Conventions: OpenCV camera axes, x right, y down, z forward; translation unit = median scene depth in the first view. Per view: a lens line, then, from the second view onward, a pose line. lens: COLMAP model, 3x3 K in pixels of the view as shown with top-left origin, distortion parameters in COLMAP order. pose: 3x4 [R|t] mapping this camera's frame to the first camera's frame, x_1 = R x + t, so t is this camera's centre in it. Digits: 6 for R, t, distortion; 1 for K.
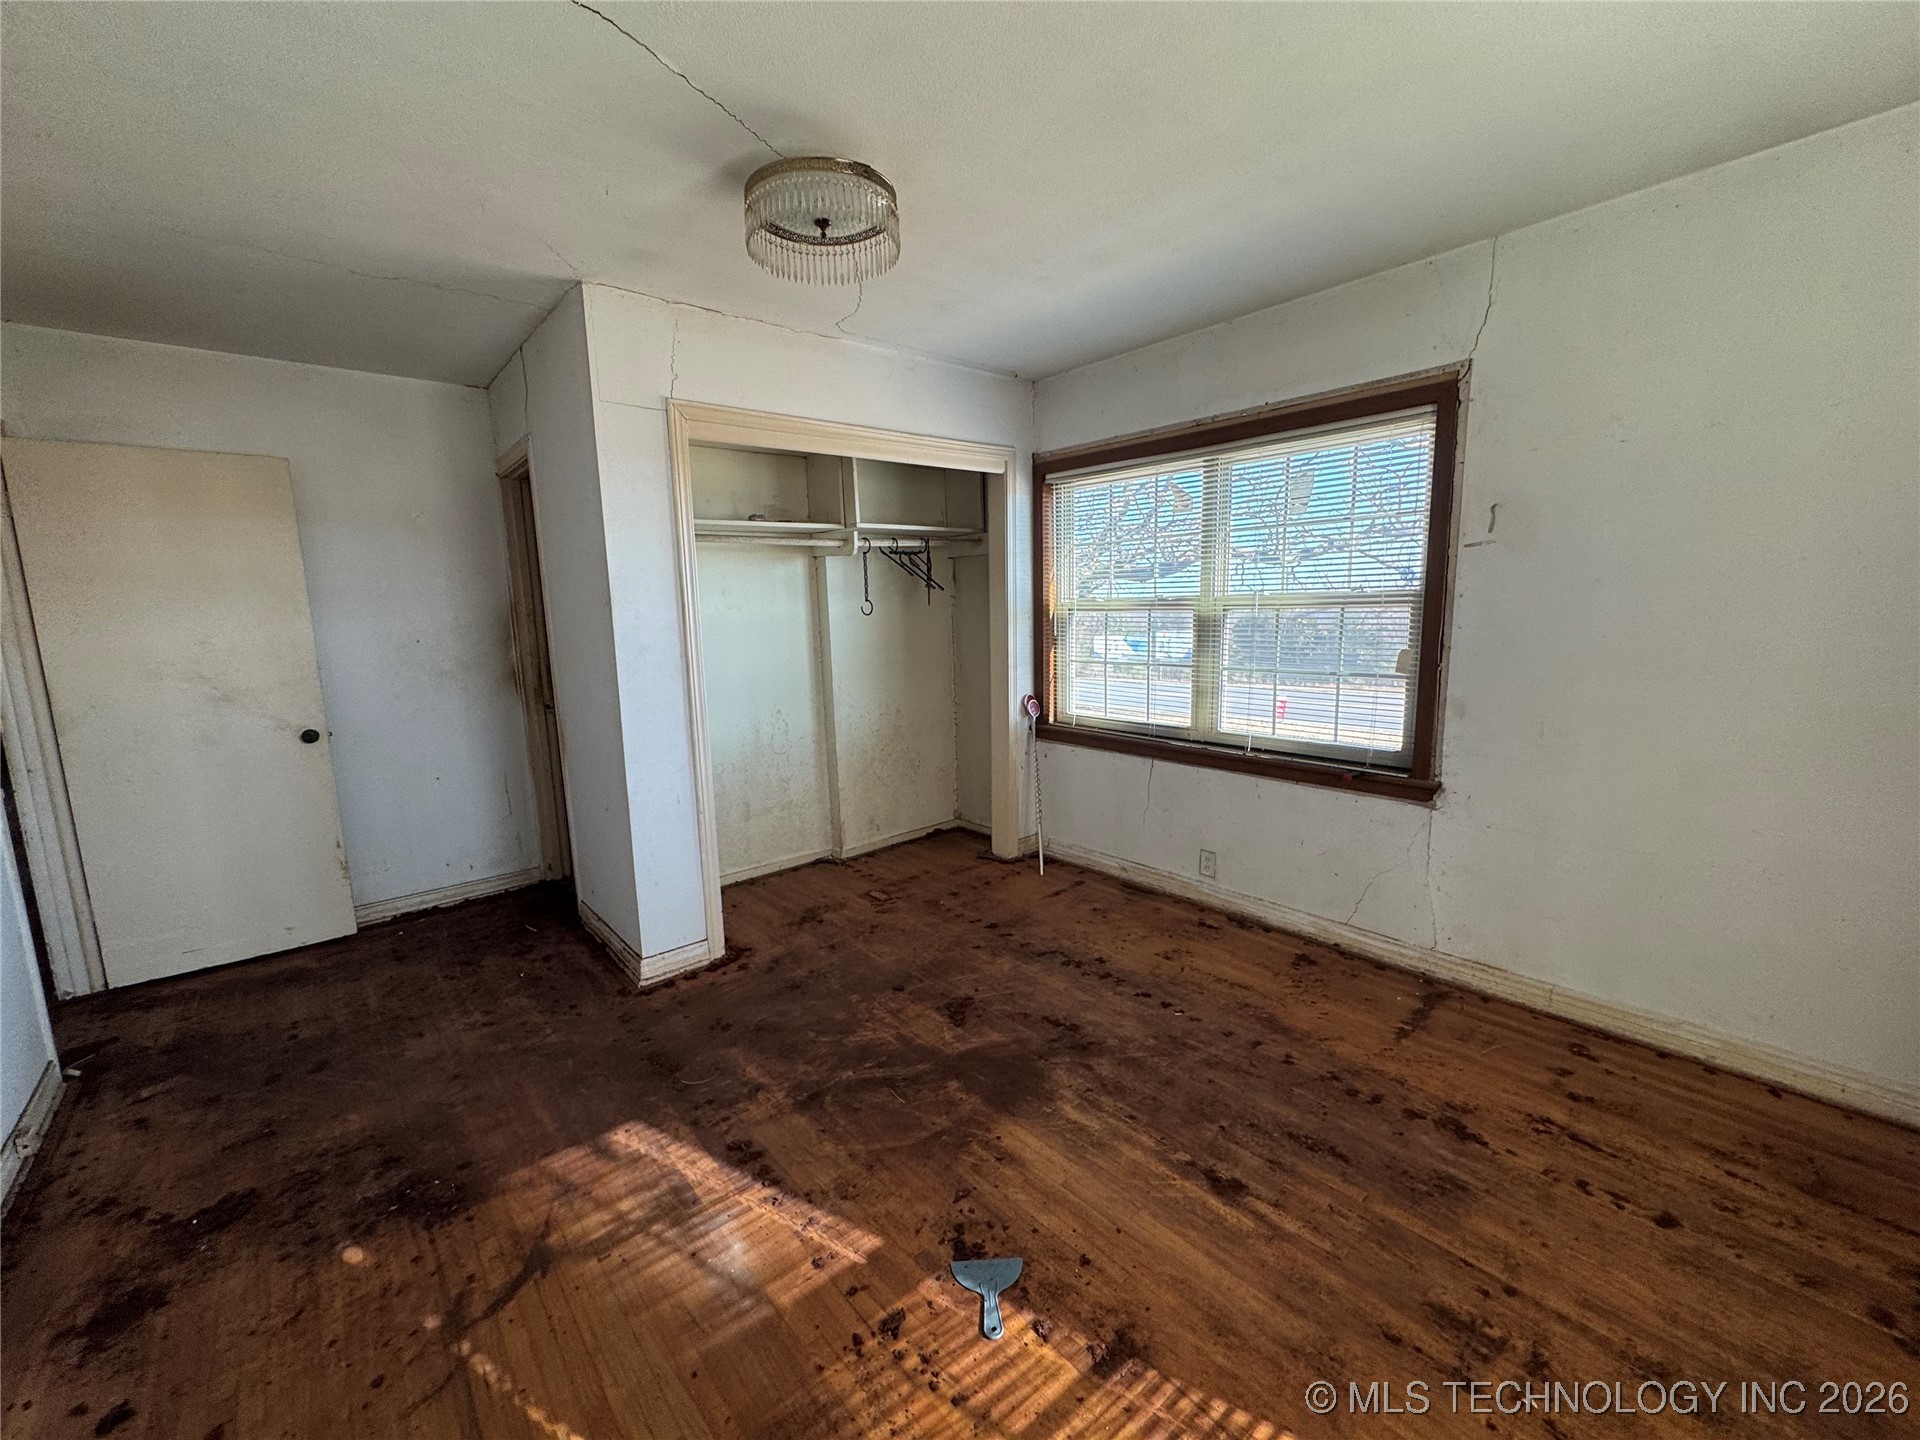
lens RADIAL K [[770.3, 0, 958.4], [0, 770.3, 719.4], [0, 0, 1]] dist [-0.001362, -0.000186]
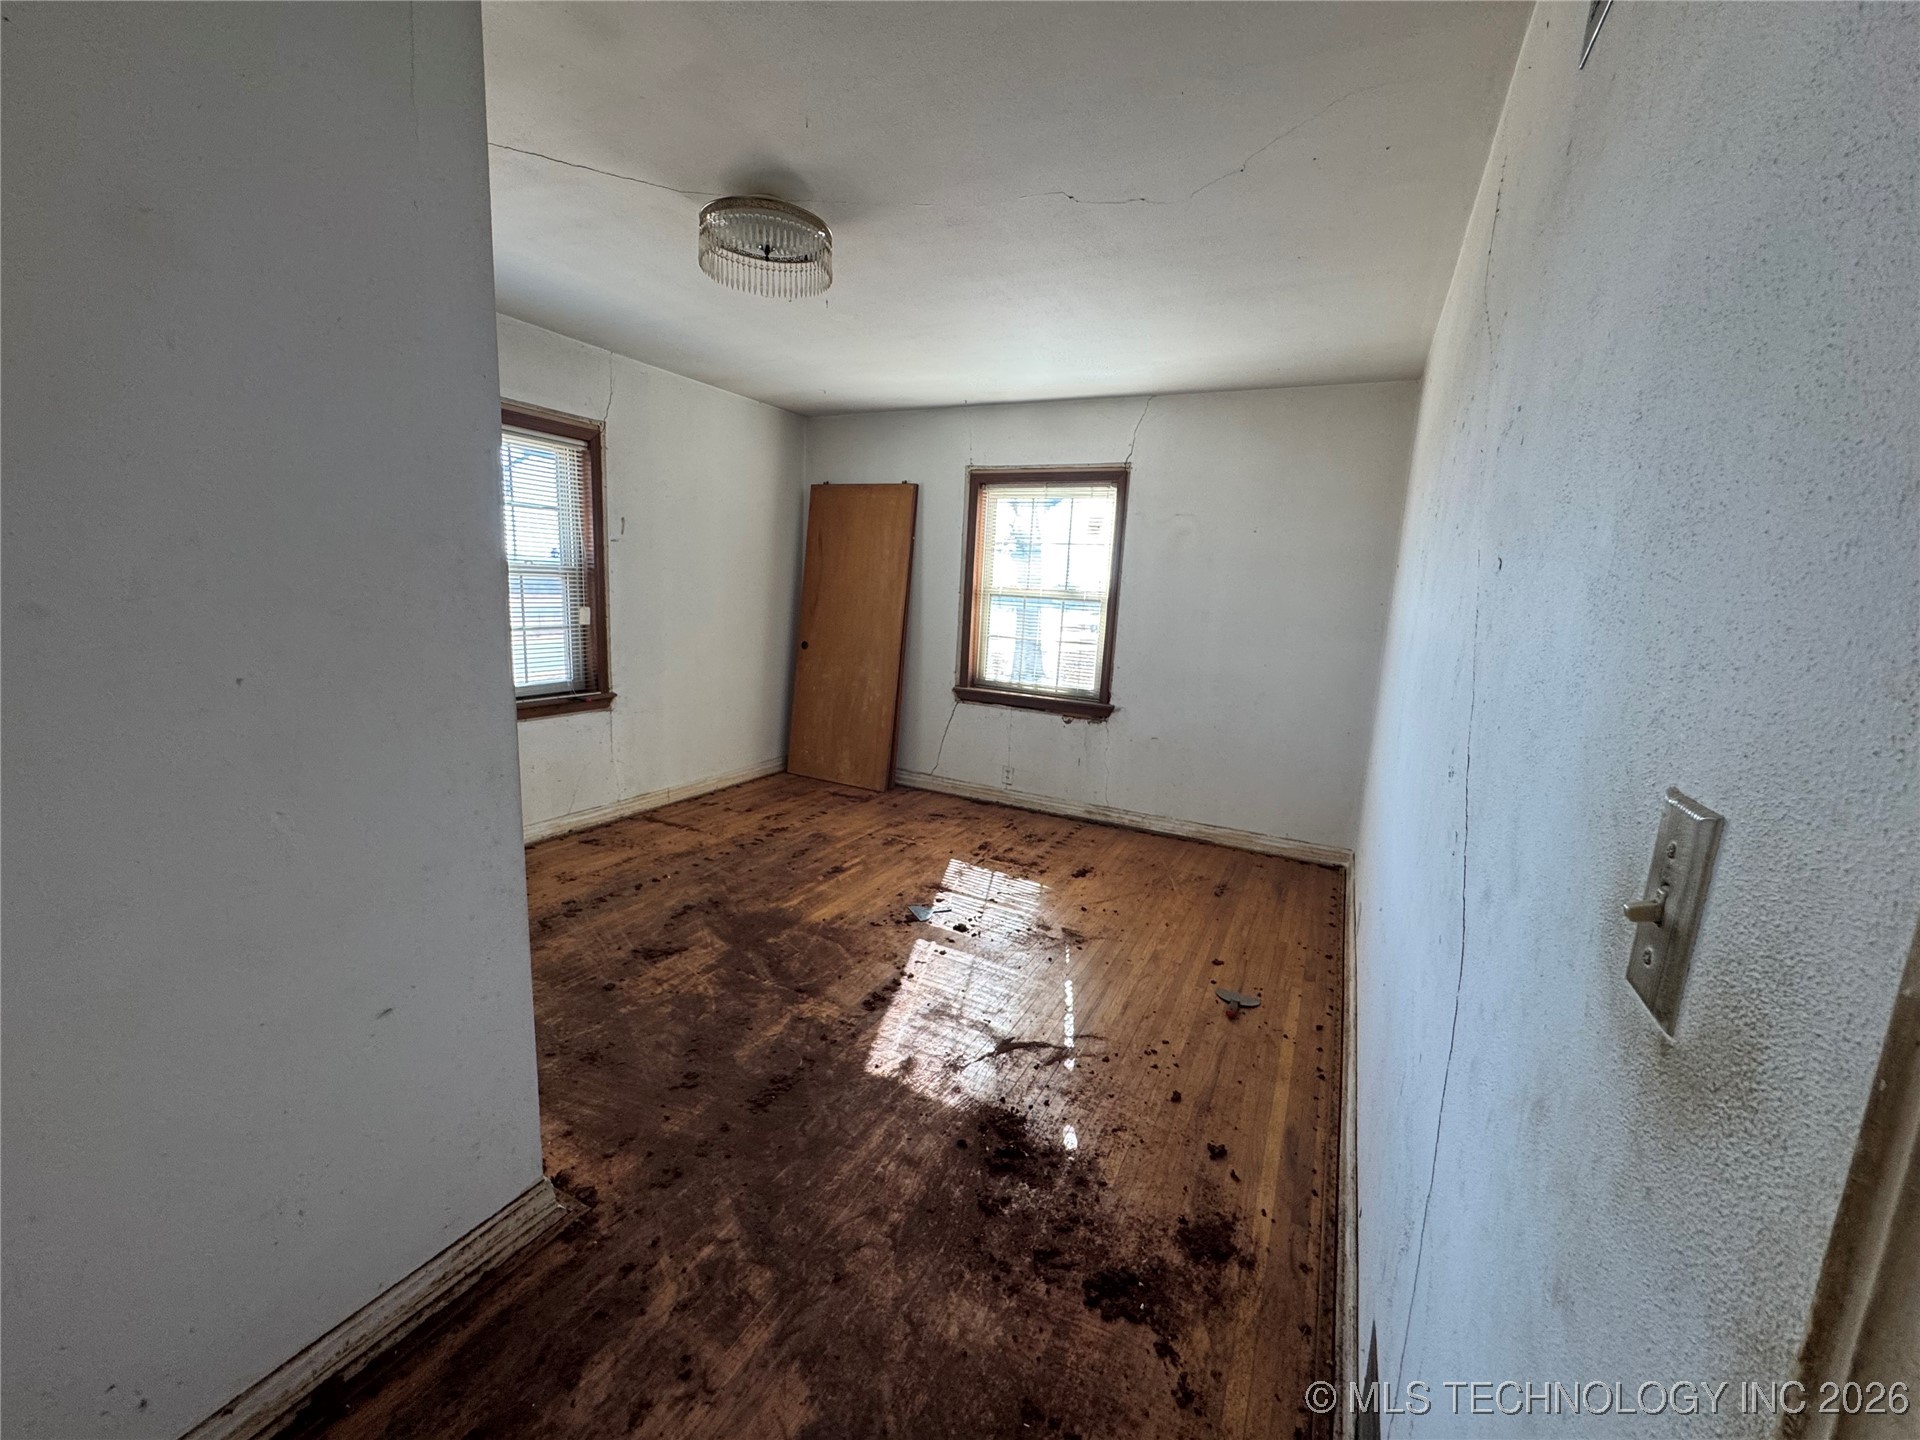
lens RADIAL K [[770.3, 0, 958.4], [0, 770.3, 719.4], [0, 0, 1]] dist [-0.001362, -0.000186]
pose [[-0.383926, -0.152406, 0.910699, -1.283921], [0.097954, 0.973997, 0.204293, -0.137946], [-0.918154, 0.167640, -0.359013, 1.116433]]
